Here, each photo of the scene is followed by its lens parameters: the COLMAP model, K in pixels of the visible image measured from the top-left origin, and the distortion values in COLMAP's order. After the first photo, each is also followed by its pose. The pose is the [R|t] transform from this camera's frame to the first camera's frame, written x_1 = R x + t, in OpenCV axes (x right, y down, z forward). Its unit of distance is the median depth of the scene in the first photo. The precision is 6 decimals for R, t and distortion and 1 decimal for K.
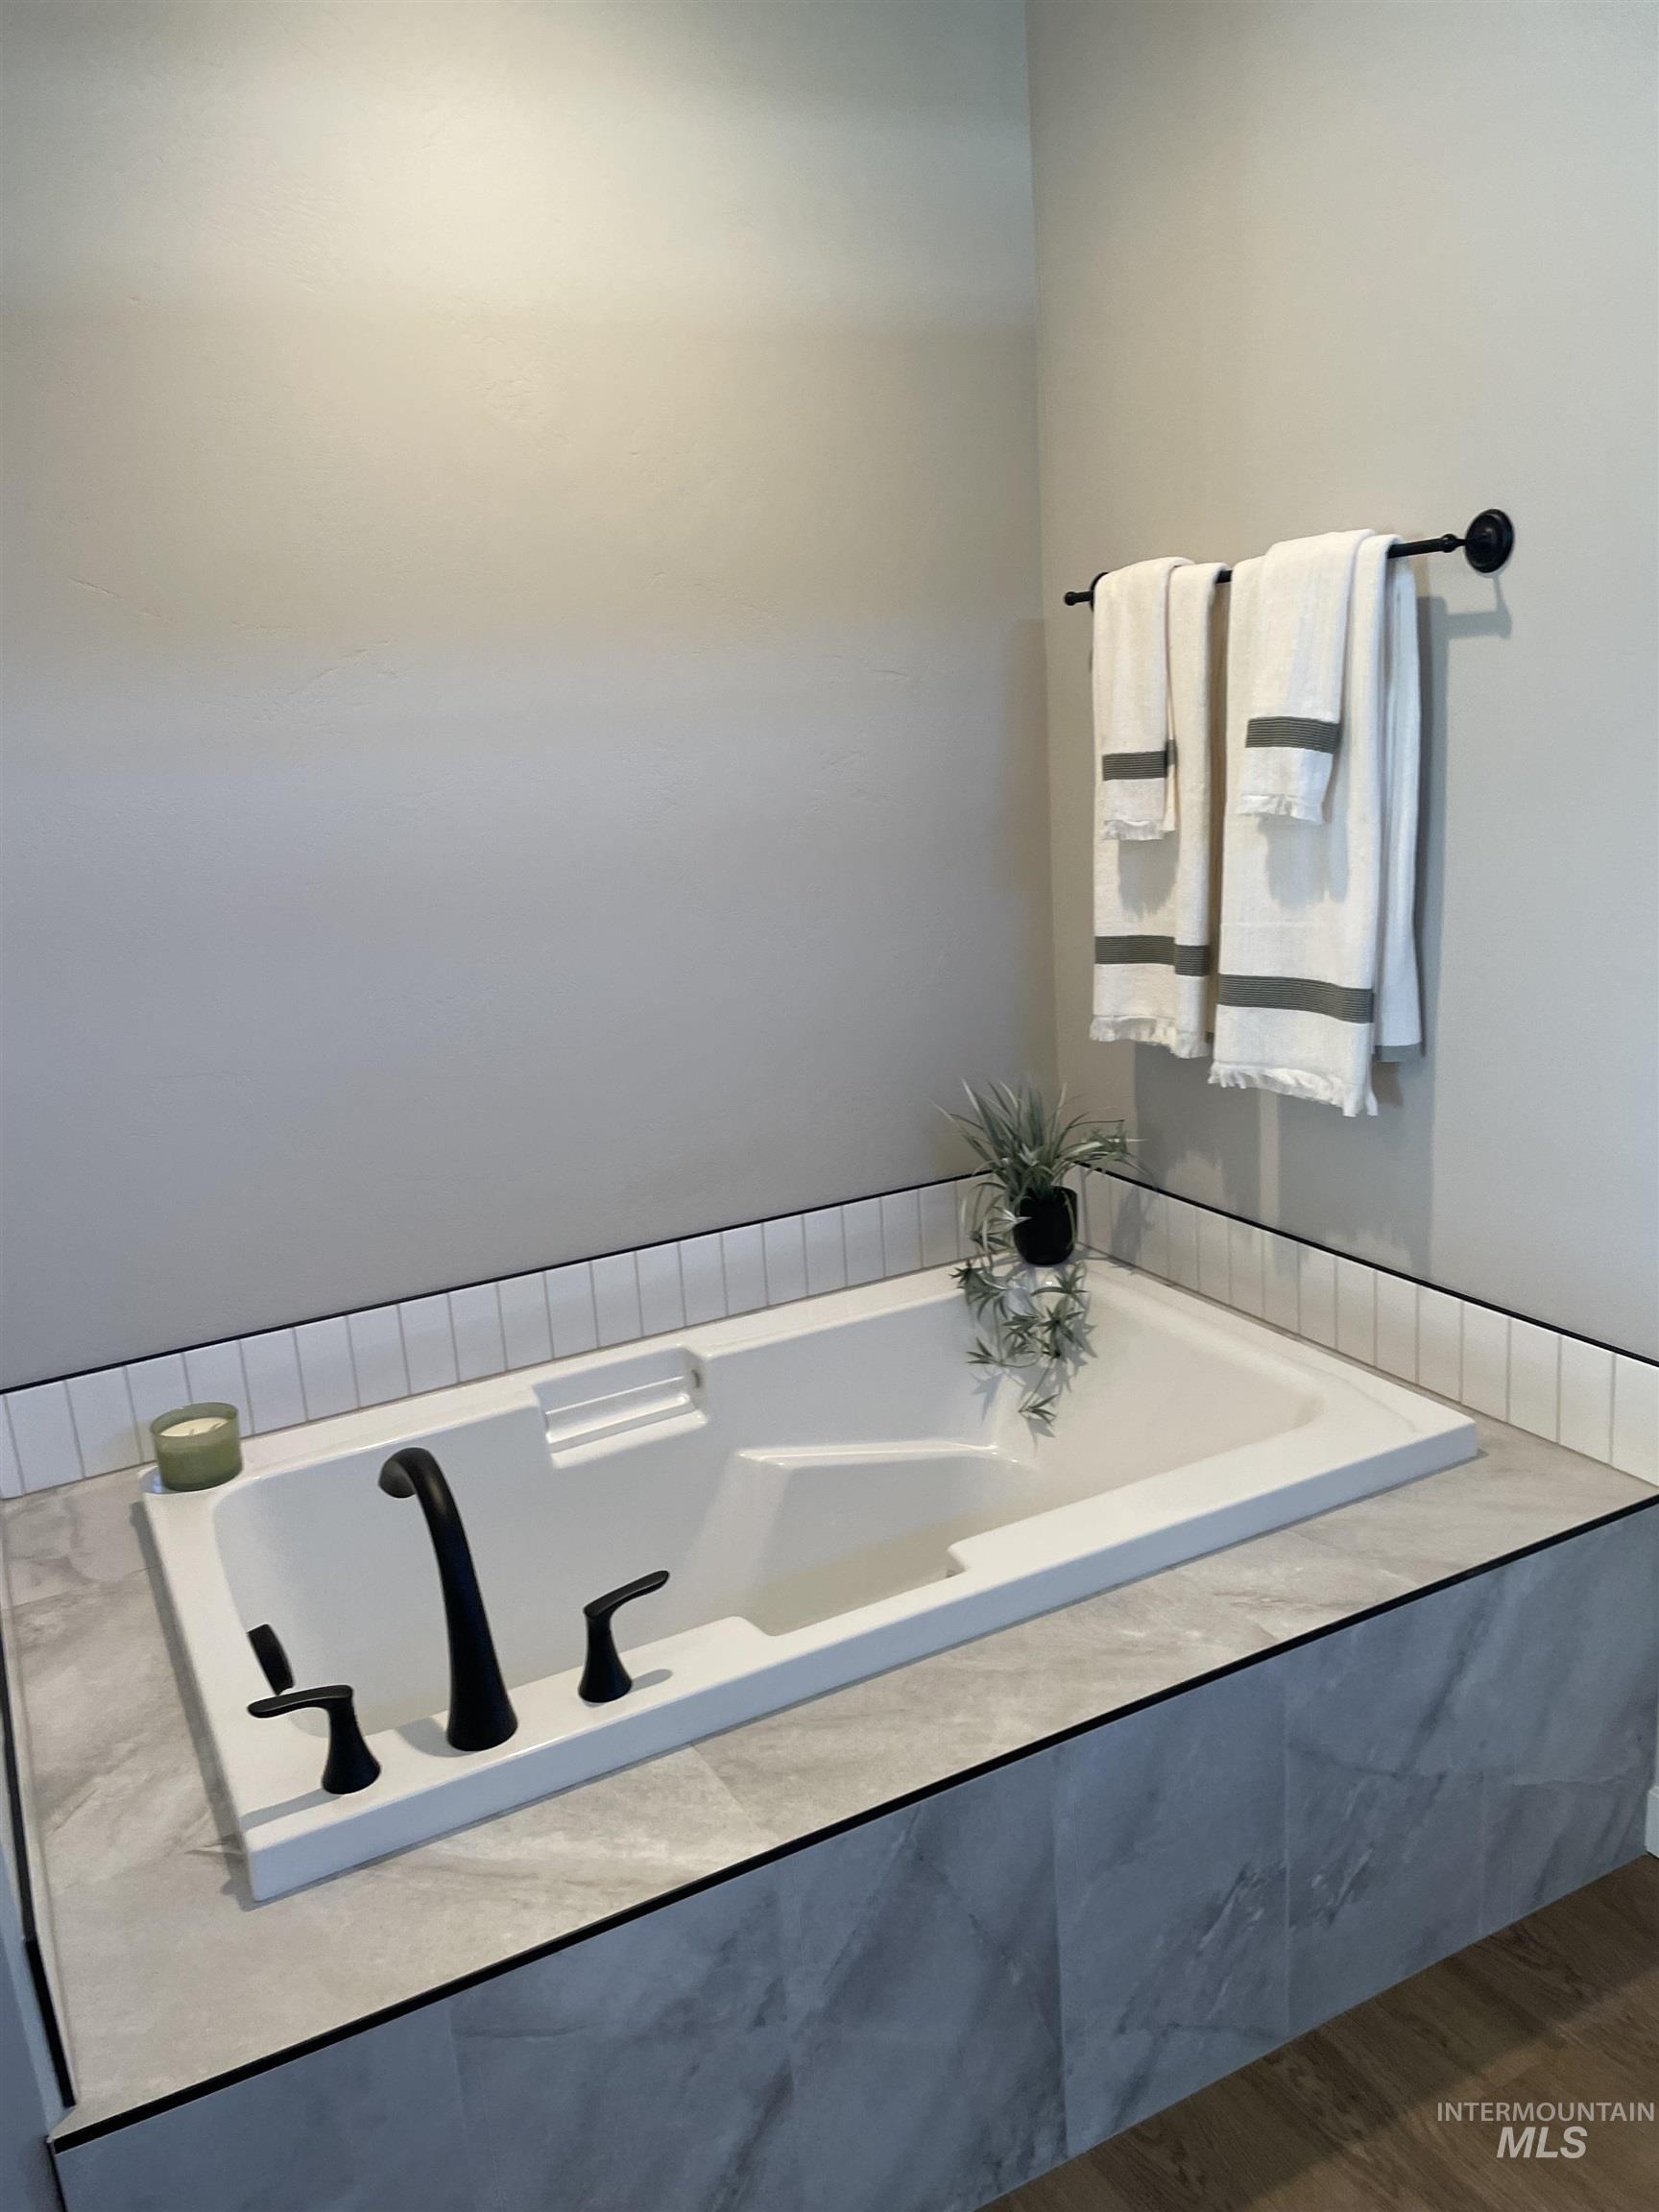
lens RADIAL K [[1669.7, 0, 819.9], [0, 1669.7, 1107.0], [0, 0, 1]] dist [0.001718, -0.001025]
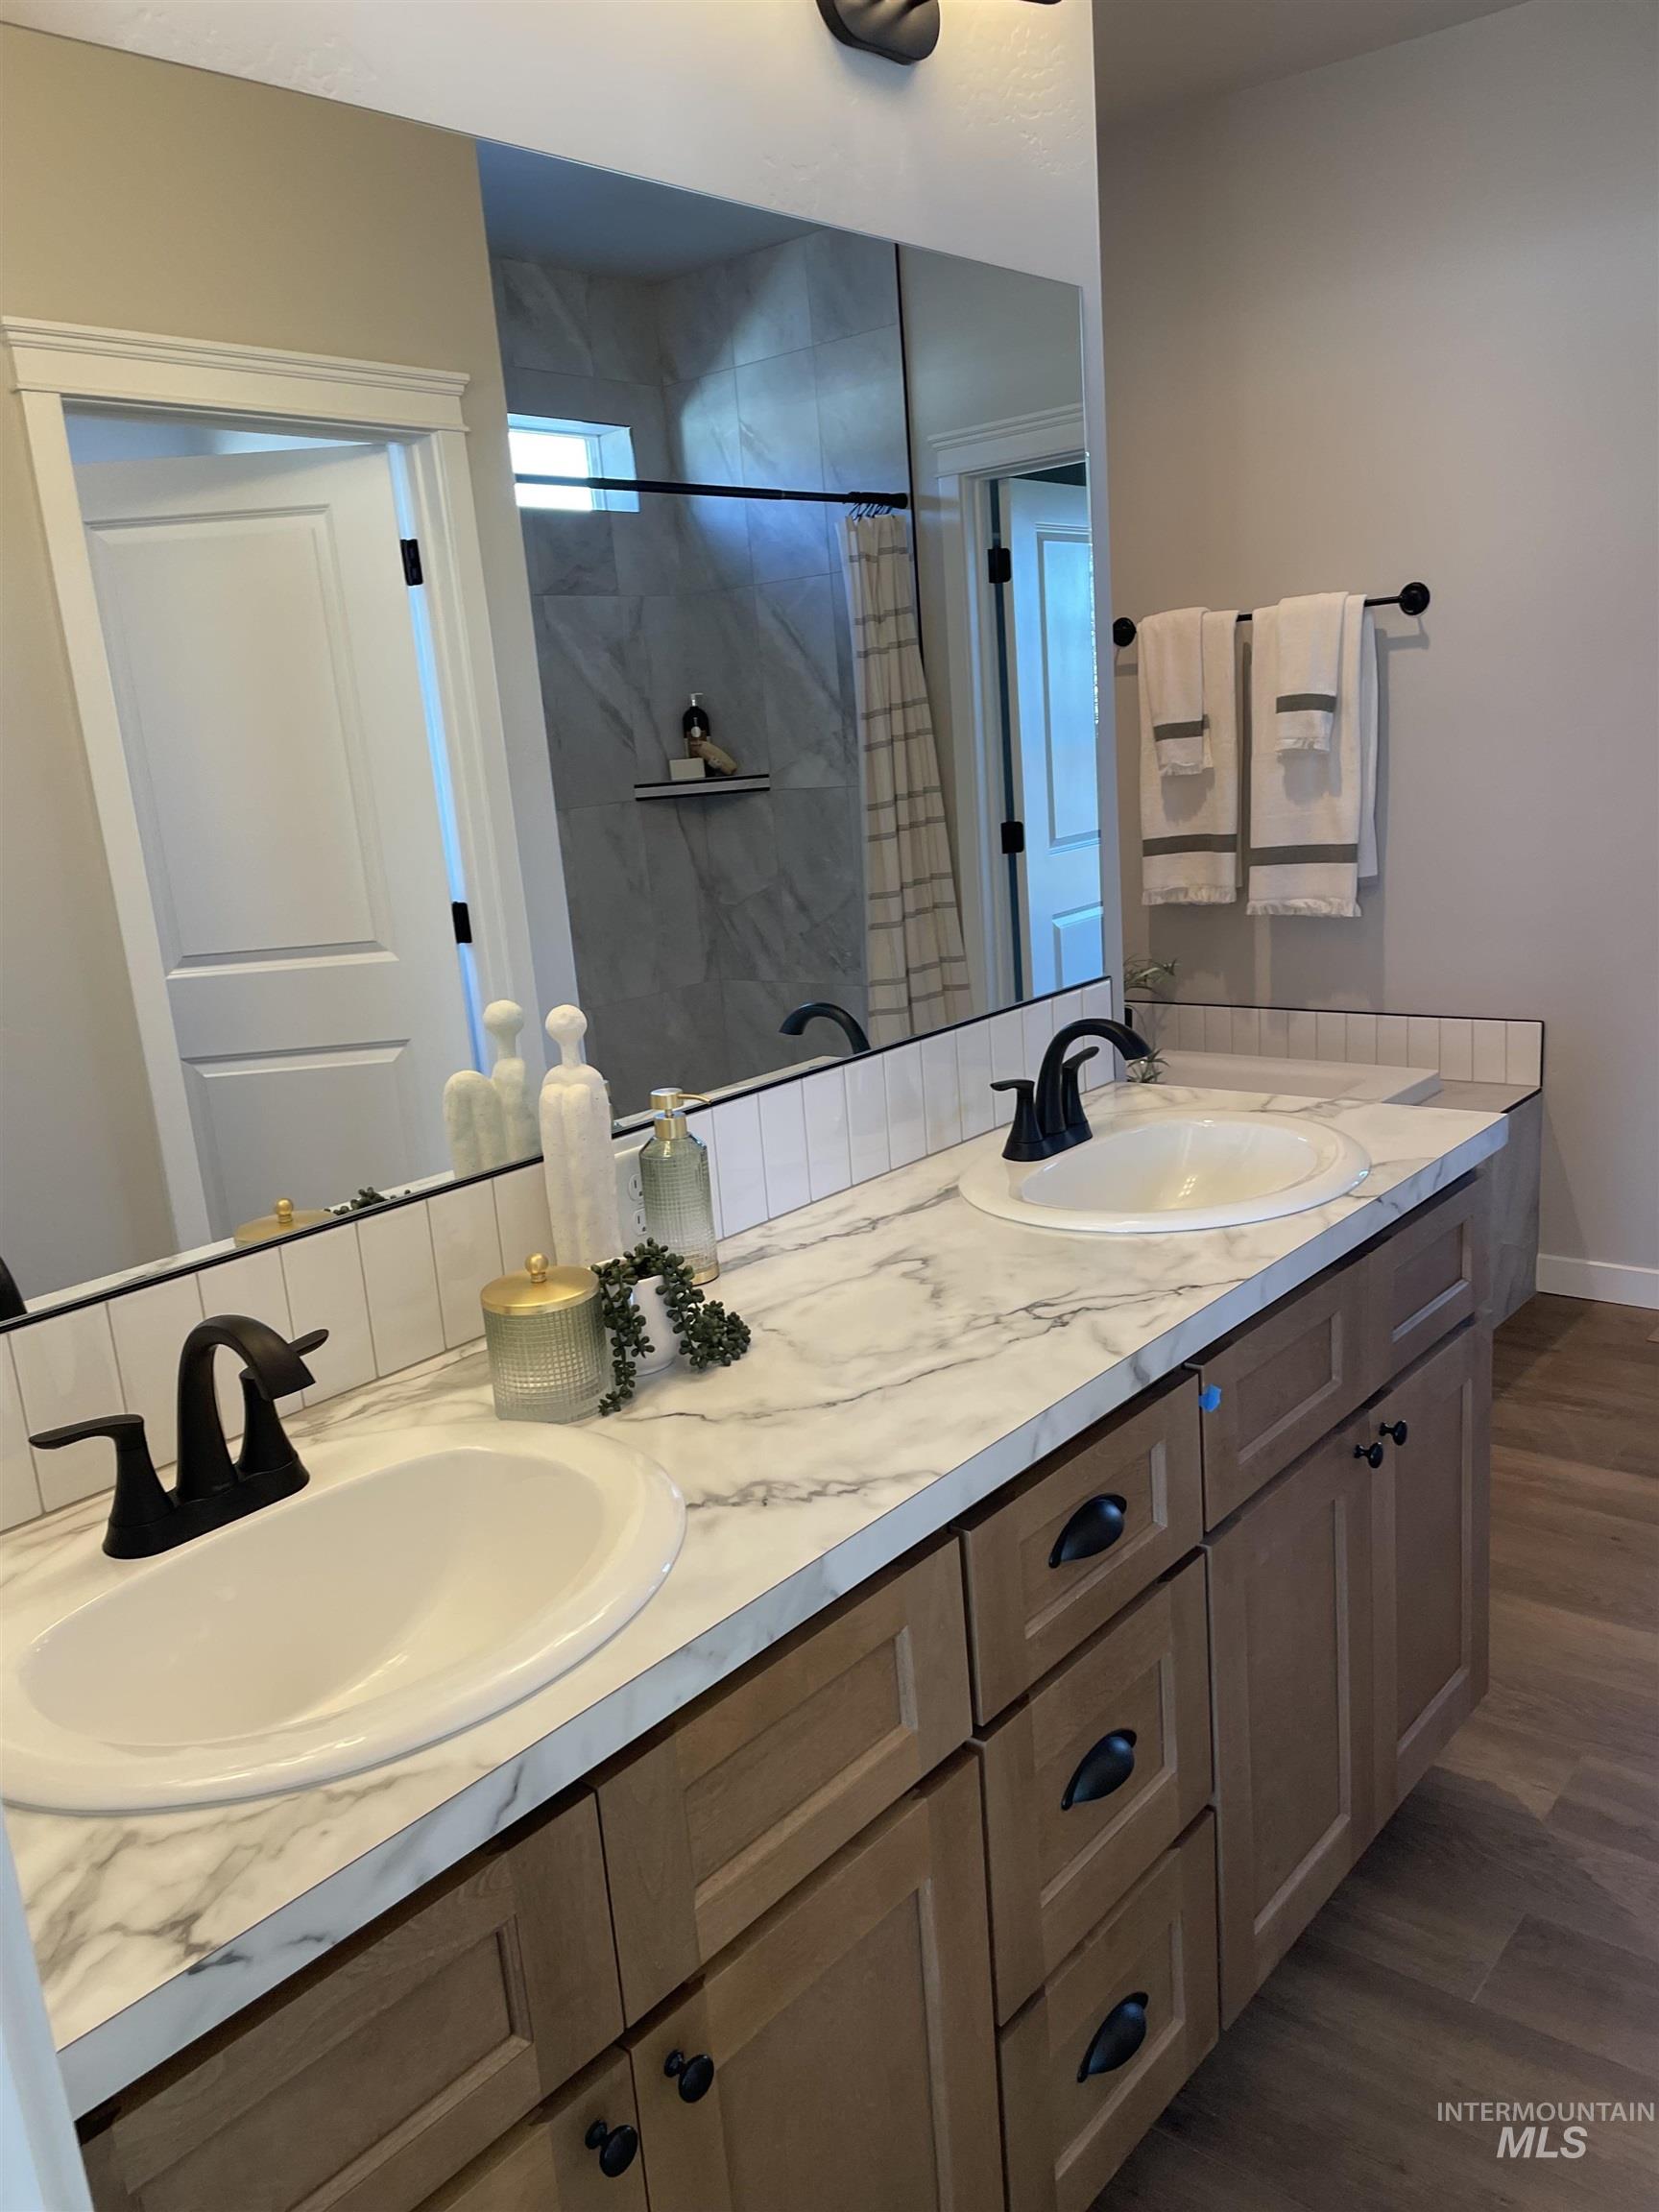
lens RADIAL K [[1669.7, 0, 839.9], [0, 1669.7, 1105.7], [0, 0, 1]] dist [0.001718, -0.001025]
pose [[0.927004, -0.087903, 0.364606, -0.829685], [0.103425, 0.994366, -0.023224, 0.185214], [-0.360510, 0.059238, 0.930872, -0.437552]]
